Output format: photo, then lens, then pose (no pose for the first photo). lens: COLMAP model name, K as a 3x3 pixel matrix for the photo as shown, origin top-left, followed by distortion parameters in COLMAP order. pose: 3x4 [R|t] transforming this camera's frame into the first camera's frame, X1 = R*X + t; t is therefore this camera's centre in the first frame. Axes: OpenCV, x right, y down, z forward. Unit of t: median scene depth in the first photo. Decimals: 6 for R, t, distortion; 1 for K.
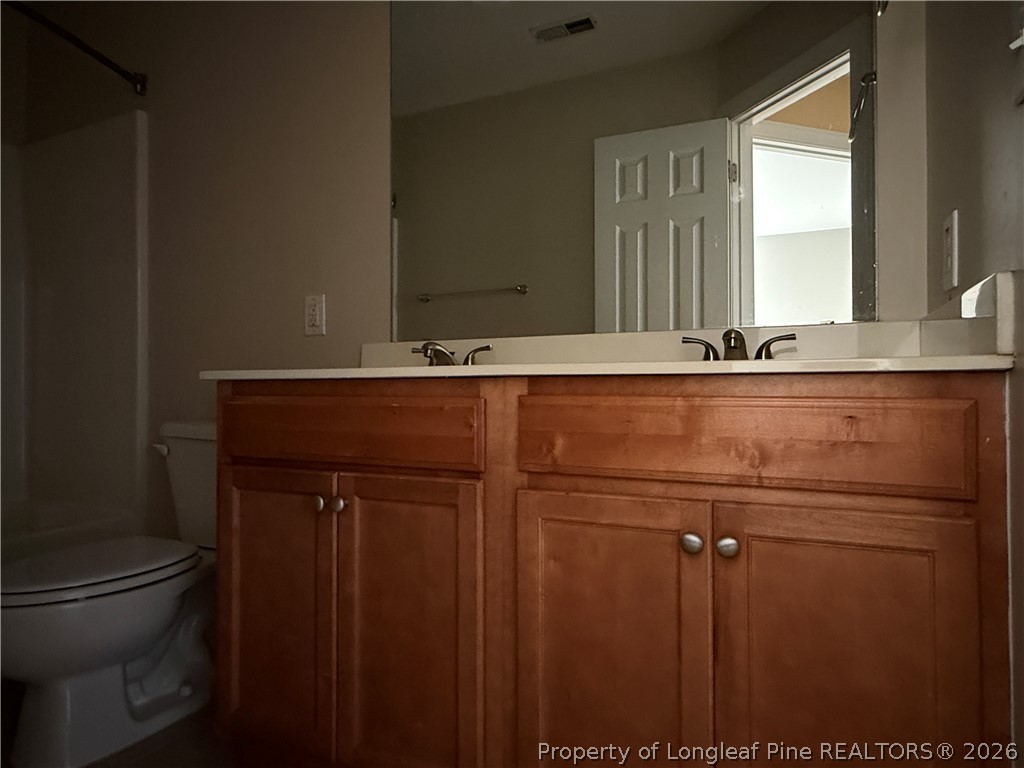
lens RADIAL K [[619.7, 0, 512.0], [0, 619.7, 384.0], [0, 0, 1]] dist [-0.002563, -0.000080]
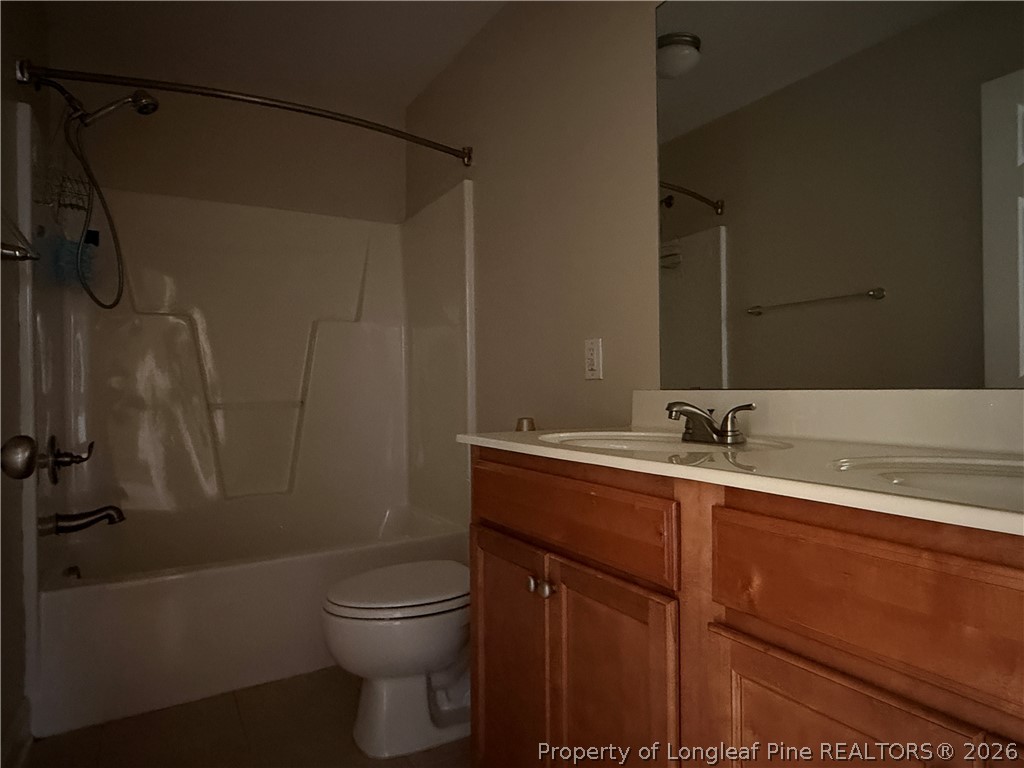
lens RADIAL K [[619.7, 0, 512.0], [0, 619.7, 384.0], [0, 0, 1]] dist [-0.002563, -0.000080]
pose [[0.823895, -0.010035, -0.566654, 0.222632], [0.015813, 0.999861, 0.005285, -0.129692], [0.566522, -0.013315, 0.823939, 0.180119]]
